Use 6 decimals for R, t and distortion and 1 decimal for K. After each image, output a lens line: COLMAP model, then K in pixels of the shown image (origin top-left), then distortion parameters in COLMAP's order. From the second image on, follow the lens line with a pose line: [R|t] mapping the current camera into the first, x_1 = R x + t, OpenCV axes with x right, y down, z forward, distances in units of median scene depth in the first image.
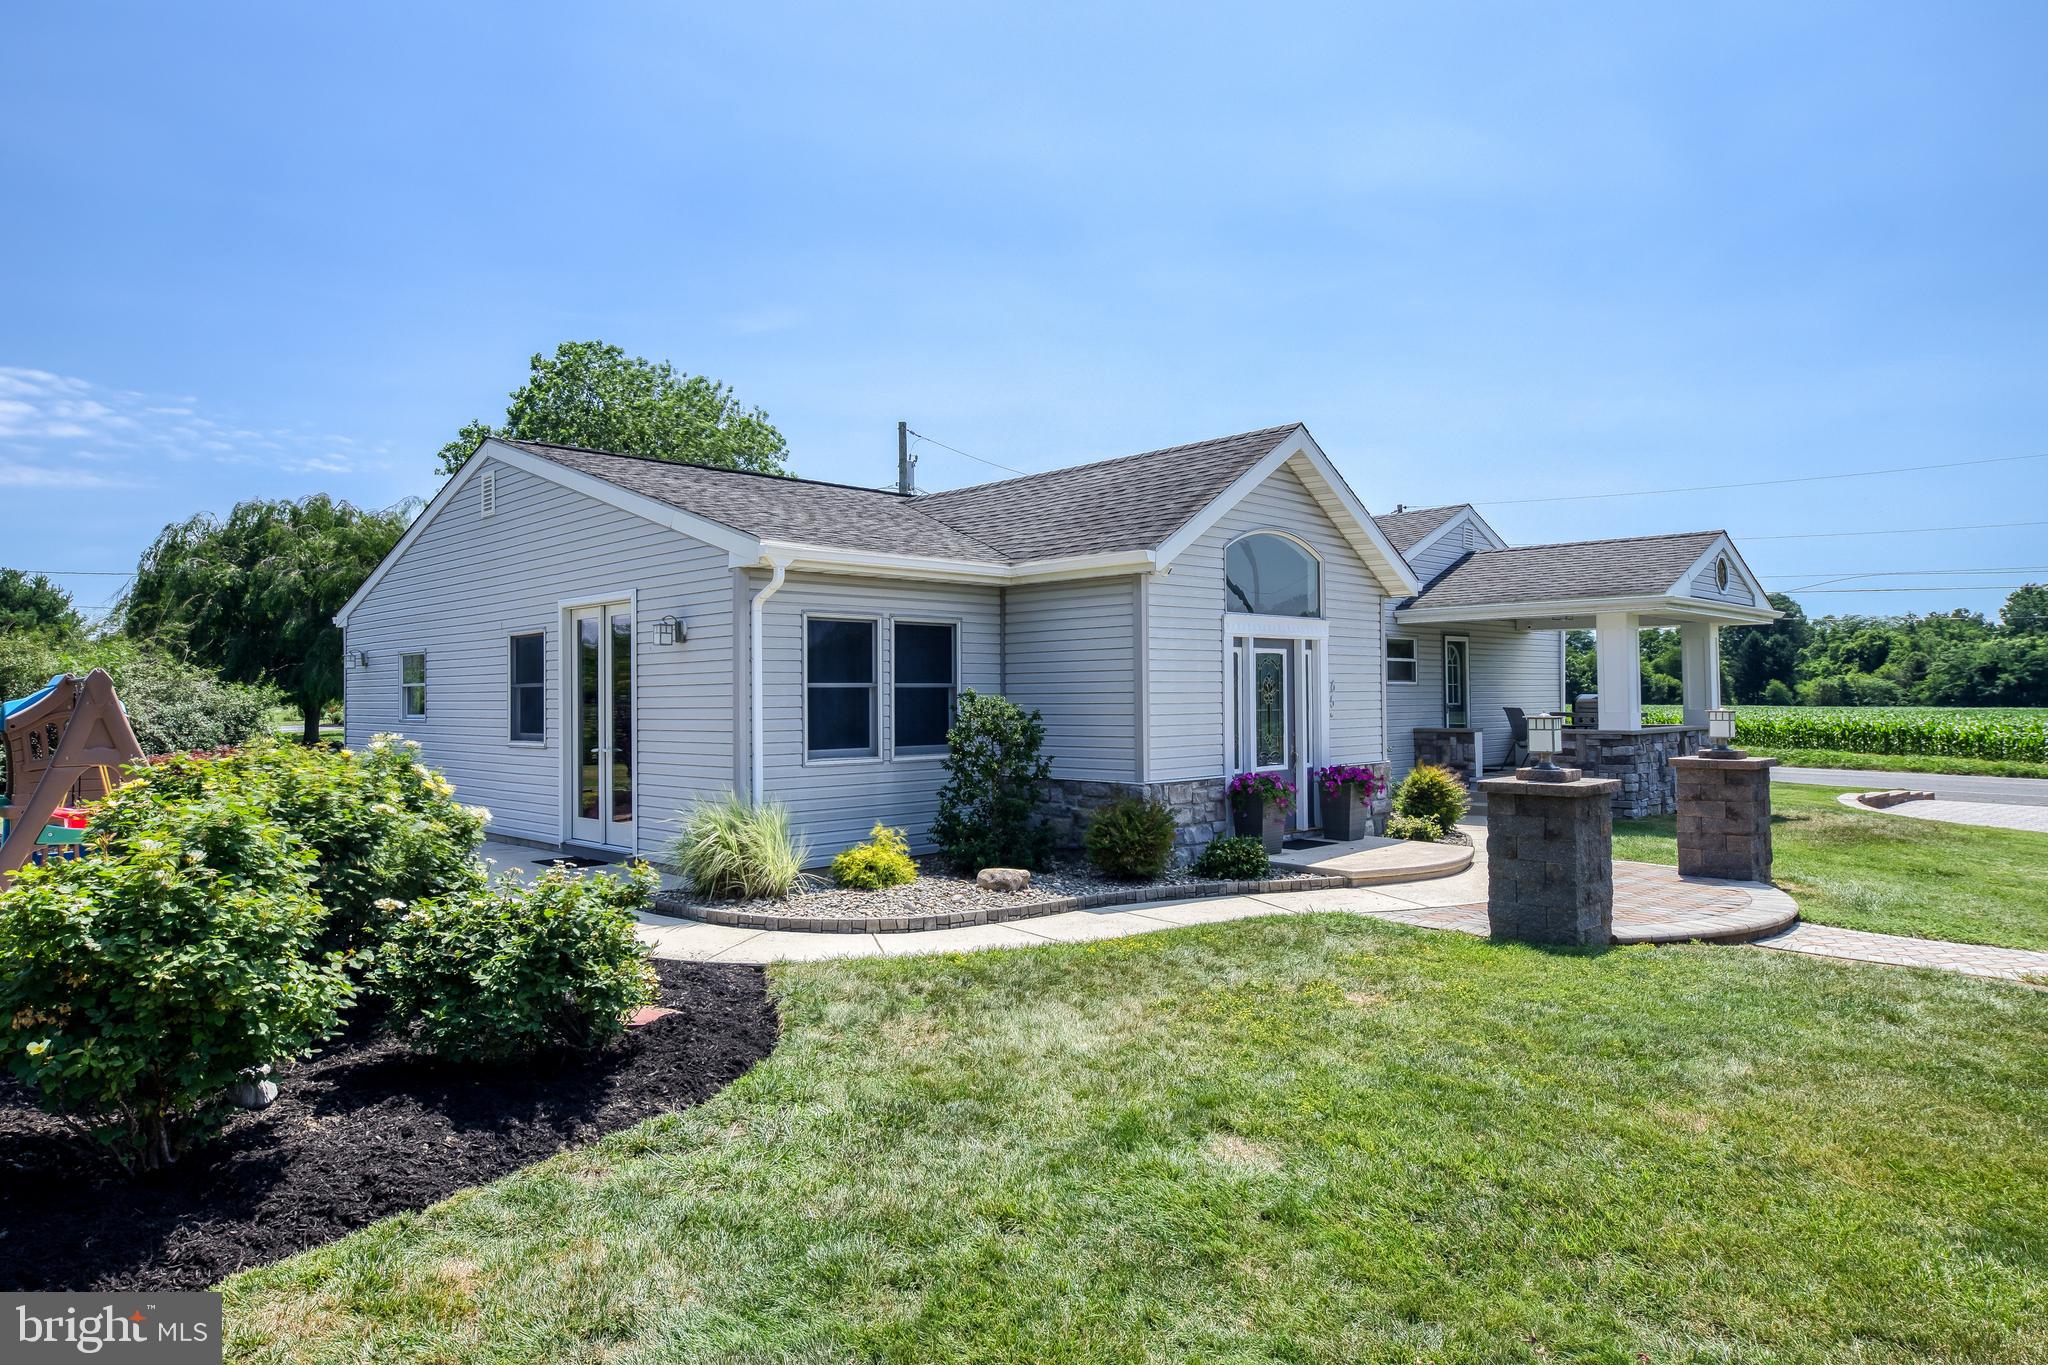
lens RADIAL K [[1238.6, 0, 1018.6], [0, 1238.6, 667.5], [0, 0, 1]] dist [-0.001265, 0.004517]
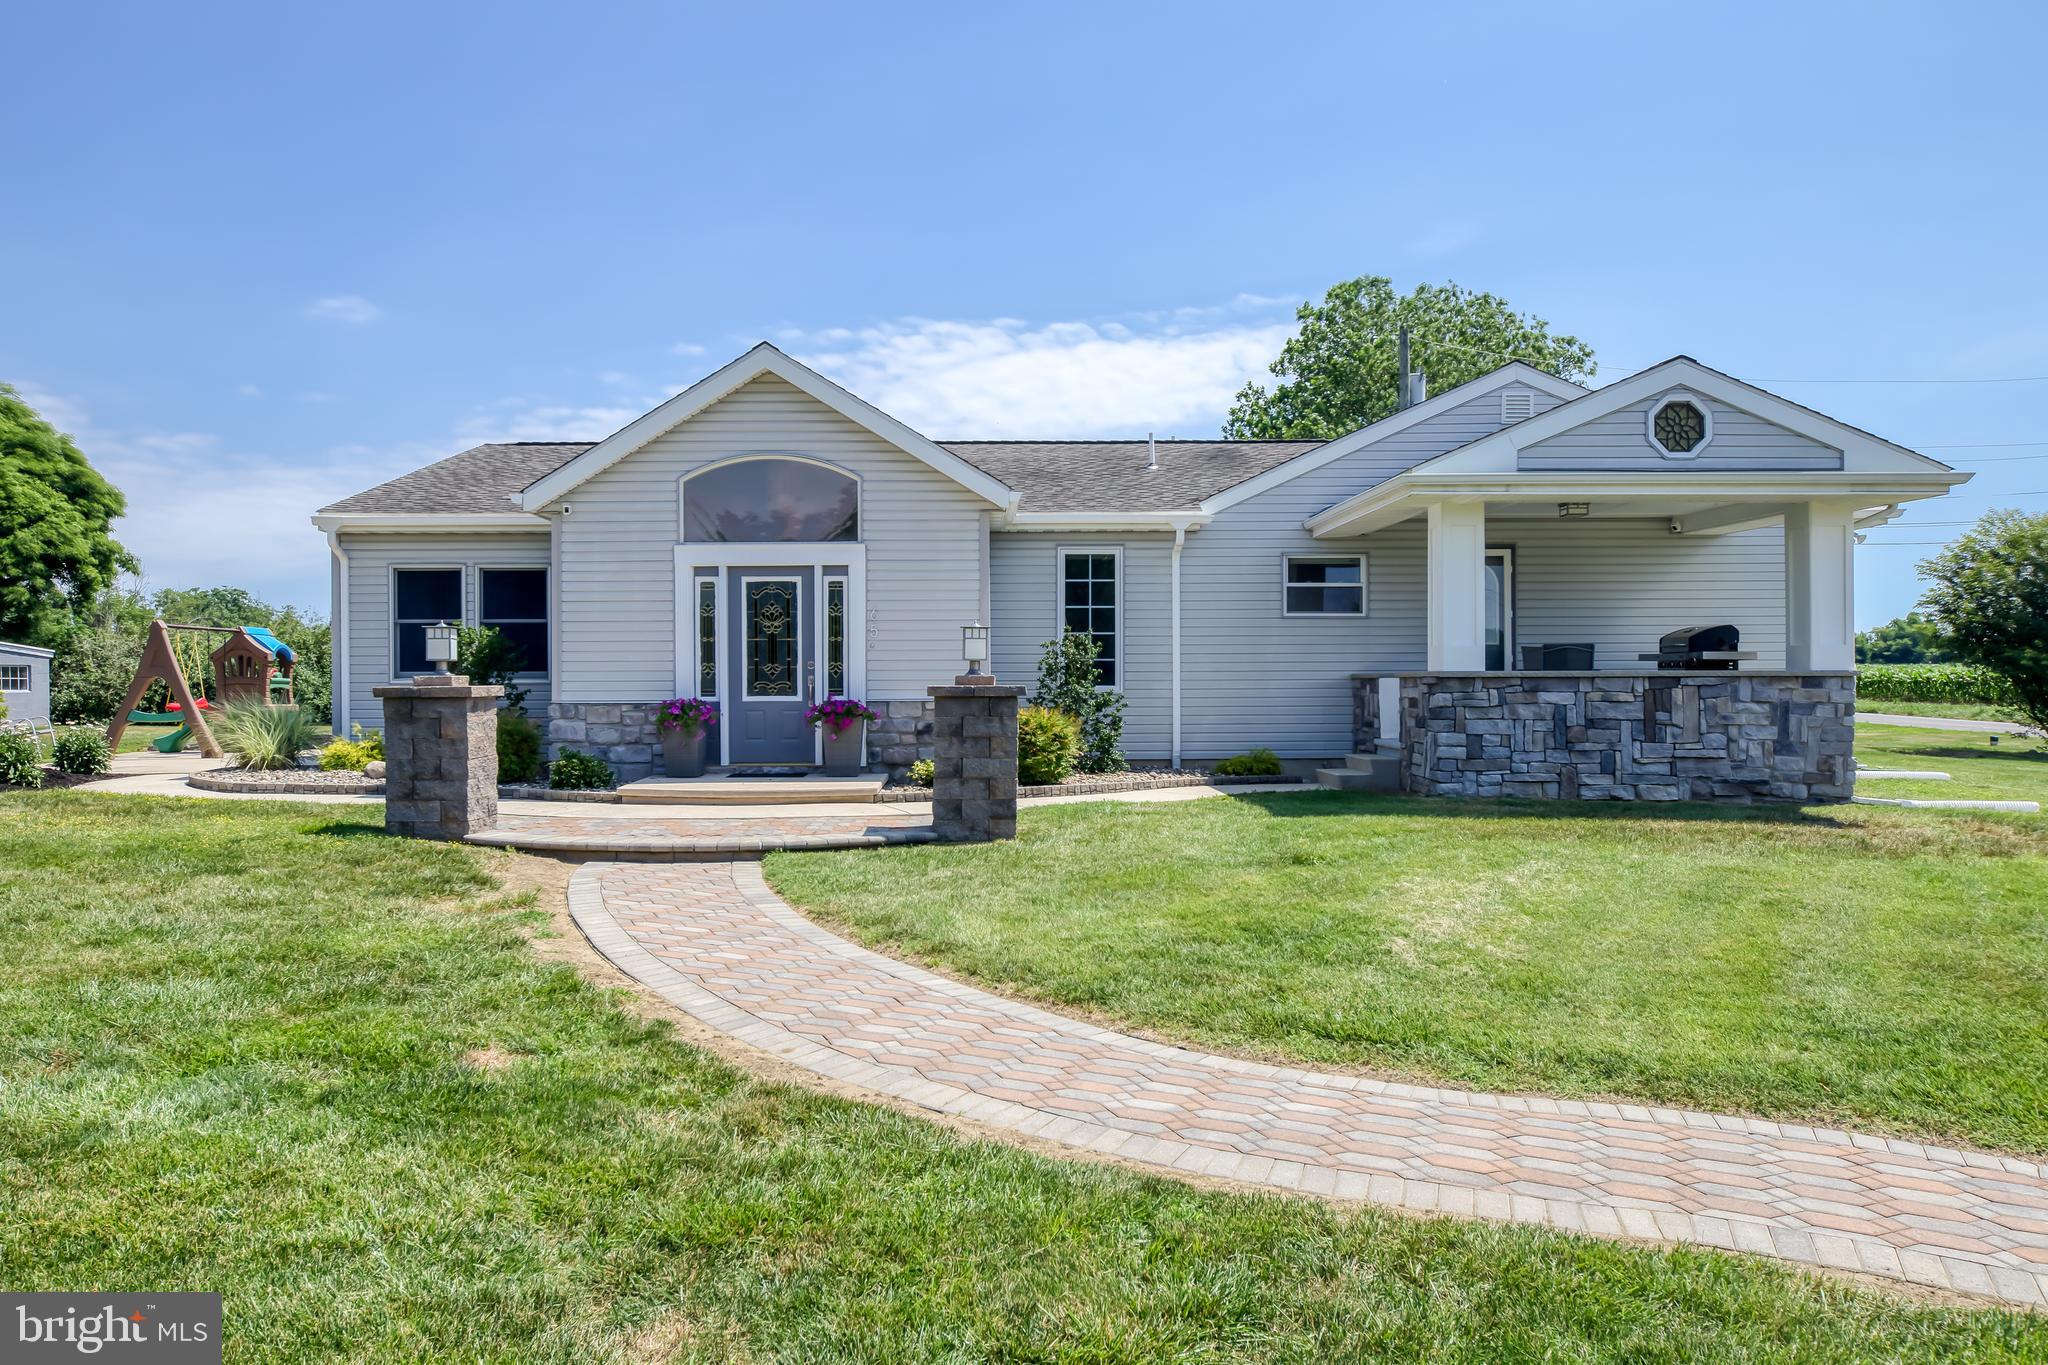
lens RADIAL K [[1379.7, 0, 957.9], [0, 1379.7, 687.8], [0, 0, 1]] dist [-0.003819, 0.023390]
pose [[0.717081, 0.007660, -0.696947, 0.371083], [0.013299, 0.999607, 0.024670, 0.016552], [0.696862, -0.026959, 0.716698, 0.110311]]
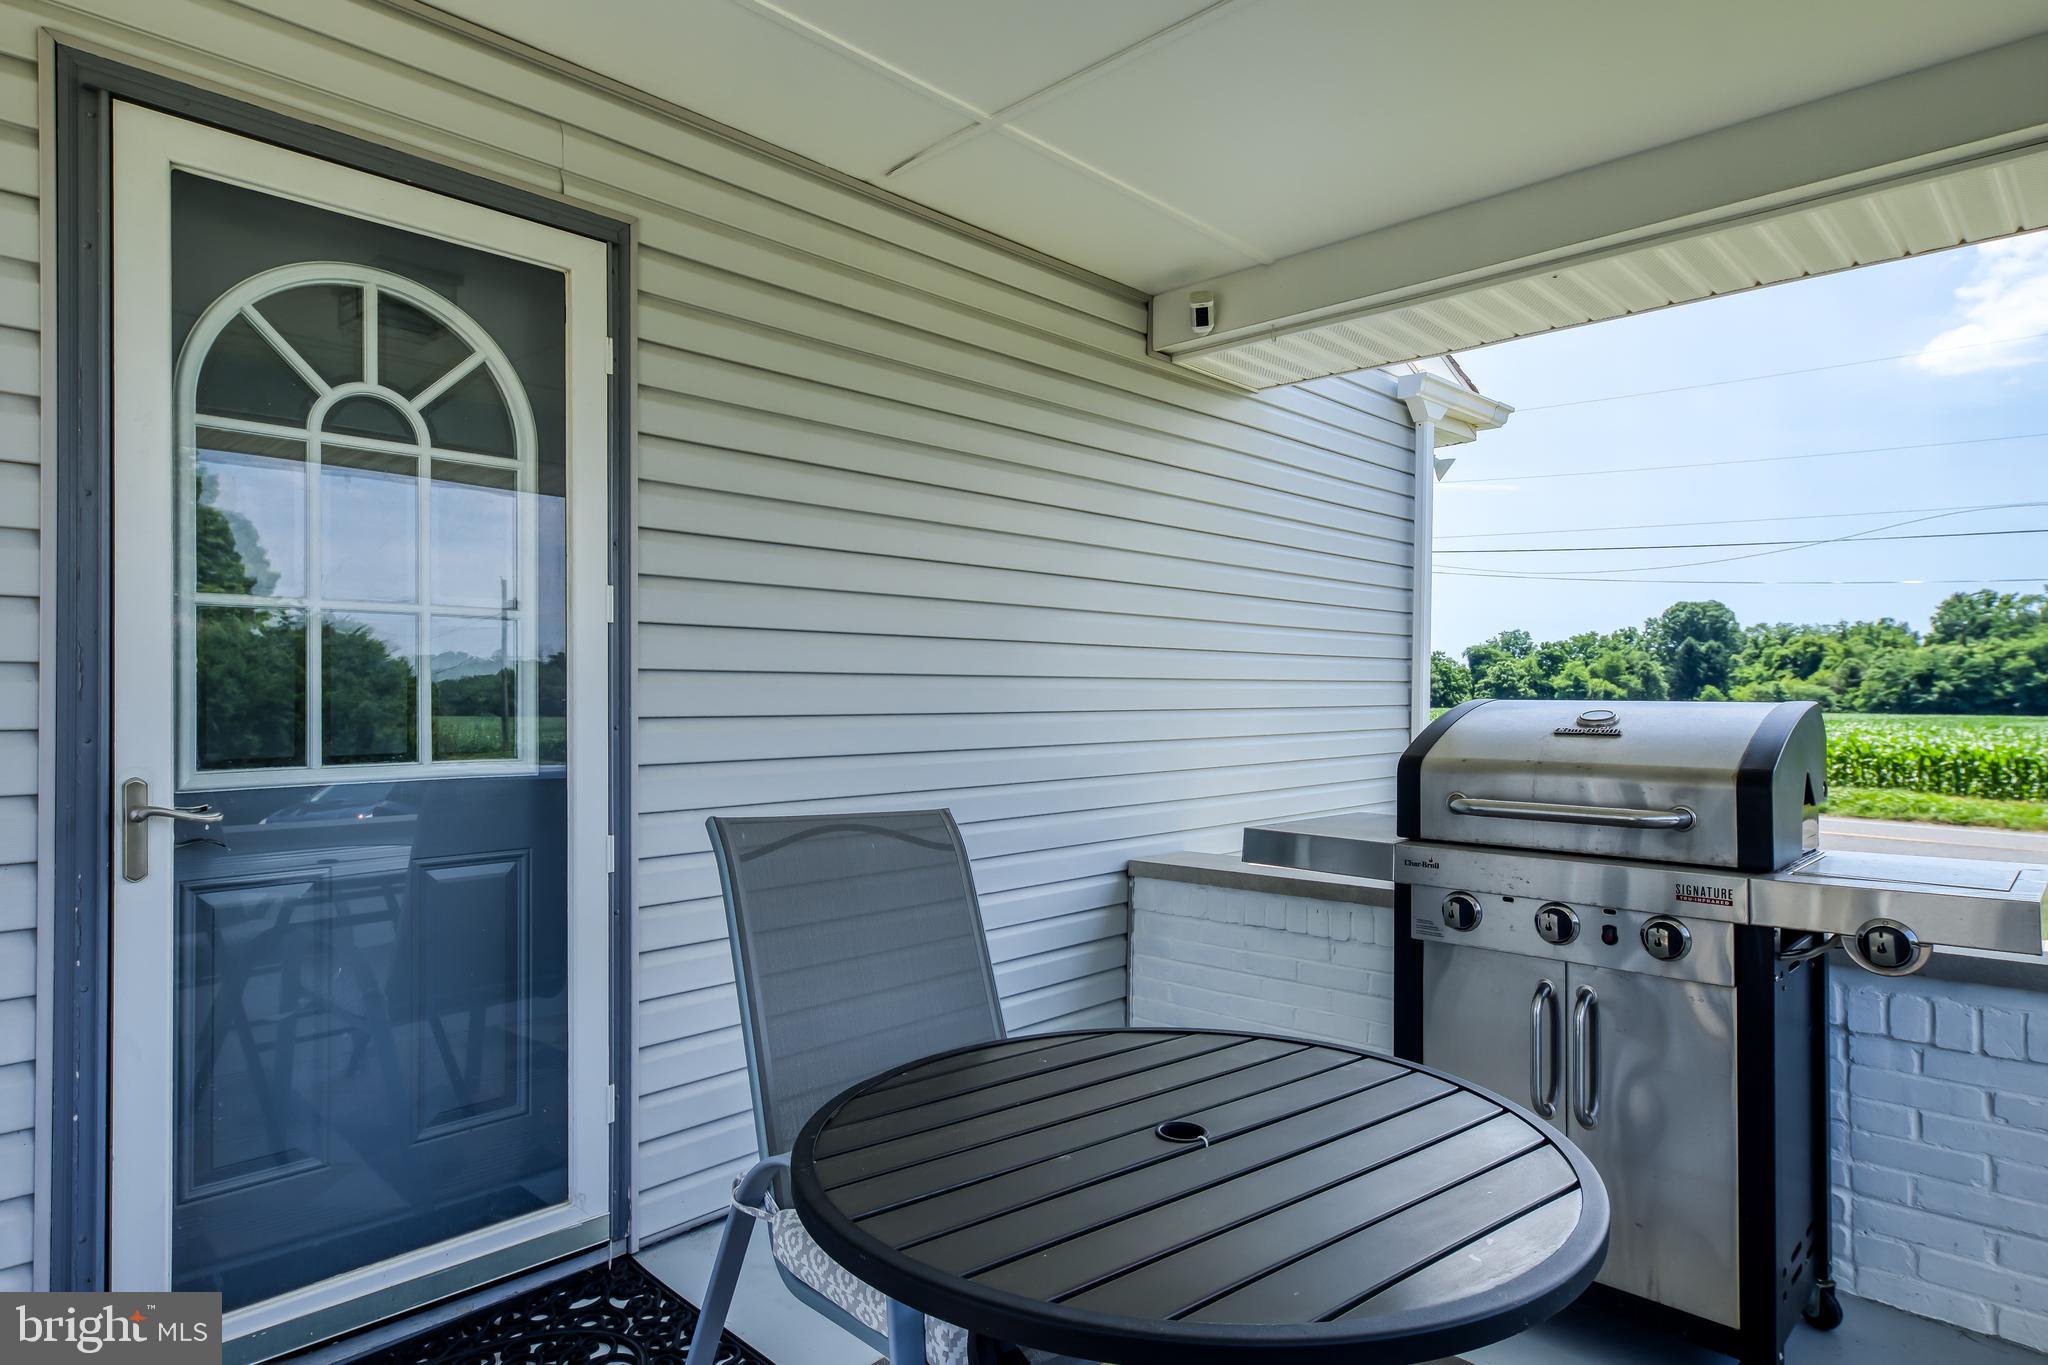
lens RADIAL K [[1163.3, 0, 1033.8], [0, 1163.3, 688.1], [0, 0, 1]] dist [0.007303, 0.002636]
pose [[0.999442, 0.005081, 0.033001, 0.215611], [-0.005533, 0.999892, 0.013648, 0.010289], [-0.032928, -0.013823, 0.999362, 0.469185]]
